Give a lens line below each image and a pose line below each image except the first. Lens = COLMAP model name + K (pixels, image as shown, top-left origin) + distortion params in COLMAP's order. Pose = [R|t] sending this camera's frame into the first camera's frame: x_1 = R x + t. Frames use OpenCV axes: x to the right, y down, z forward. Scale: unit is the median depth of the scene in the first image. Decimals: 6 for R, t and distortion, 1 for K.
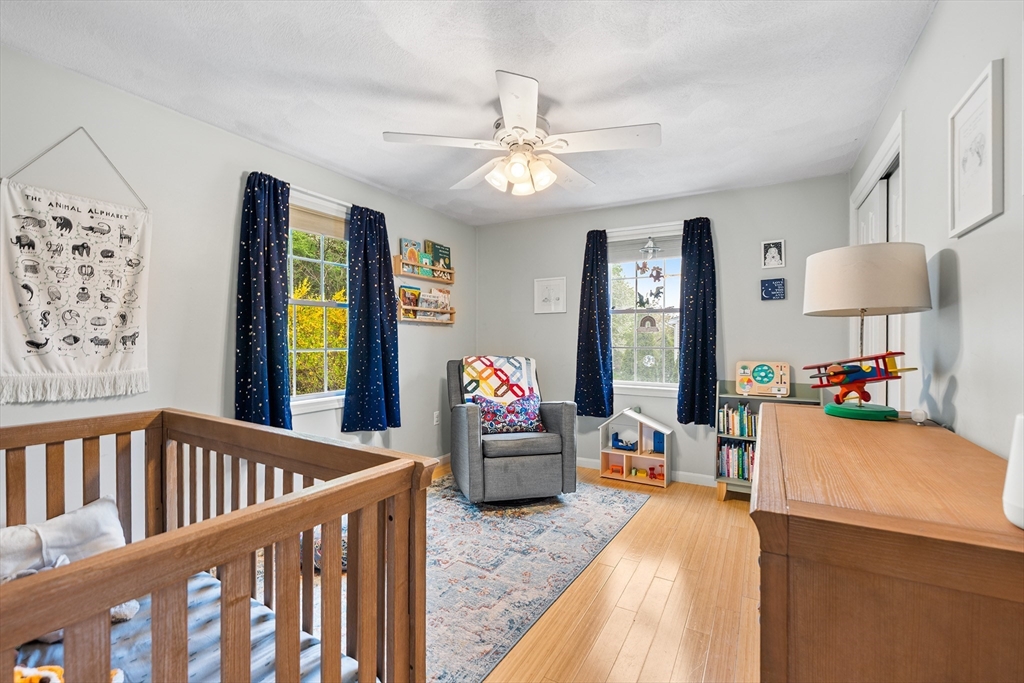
lens RADIAL K [[449.0, 0, 509.2], [0, 449.0, 340.8], [0, 0, 1]] dist [-0.011277, -0.000194]
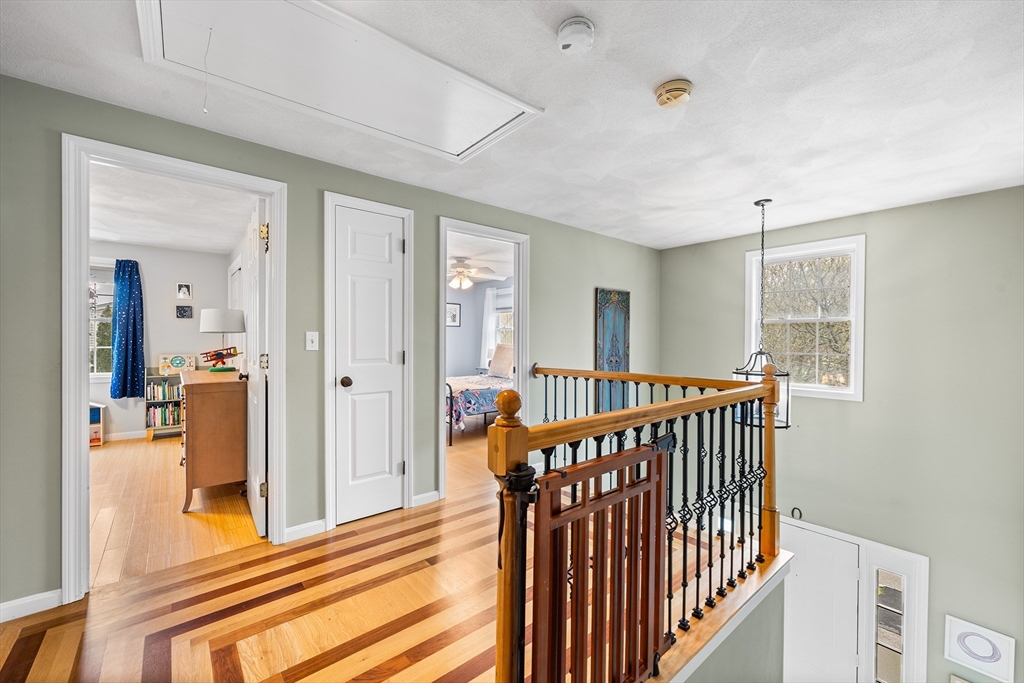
lens RADIAL K [[411.9, 0, 513.3], [0, 411.9, 342.4], [0, 0, 1]] dist [-0.001860, -0.000252]
pose [[0.348495, -0.007075, 0.937284, -0.439229], [-0.000491, 0.999970, 0.007730, -0.011306], [-0.937311, -0.003154, 0.348481, -0.715564]]
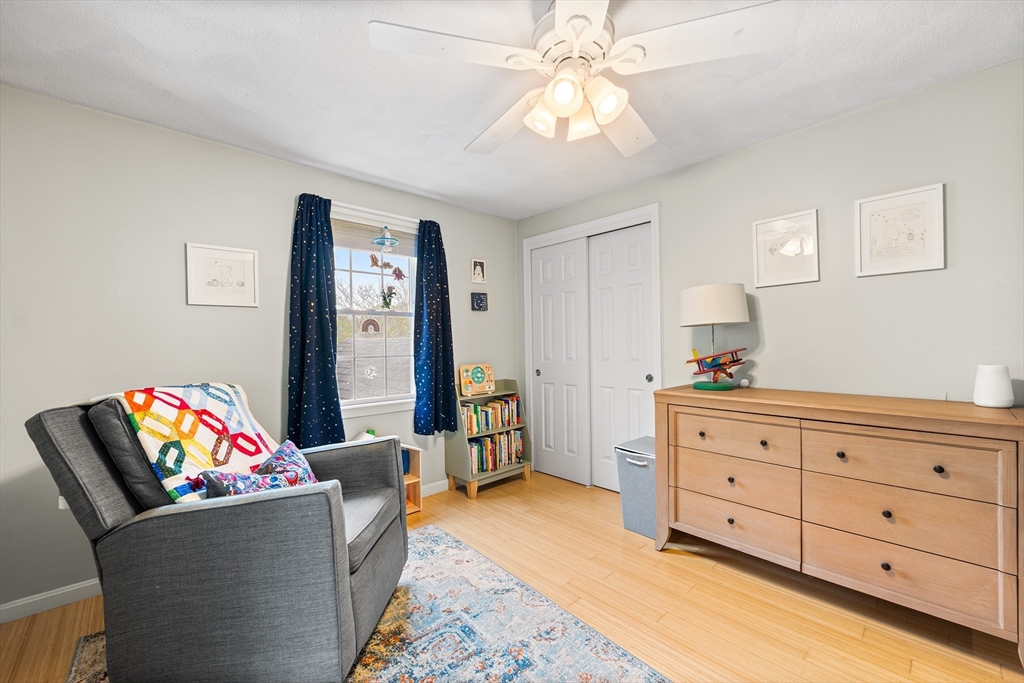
lens RADIAL K [[411.9, 0, 508.0], [0, 411.9, 343.3], [0, 0, 1]] dist [-0.001860, -0.000252]
pose [[0.290731, -0.007940, 0.956772, -0.411764], [0.018515, 0.999825, 0.002671, -0.008093], [-0.956626, 0.016938, 0.290827, 0.614297]]
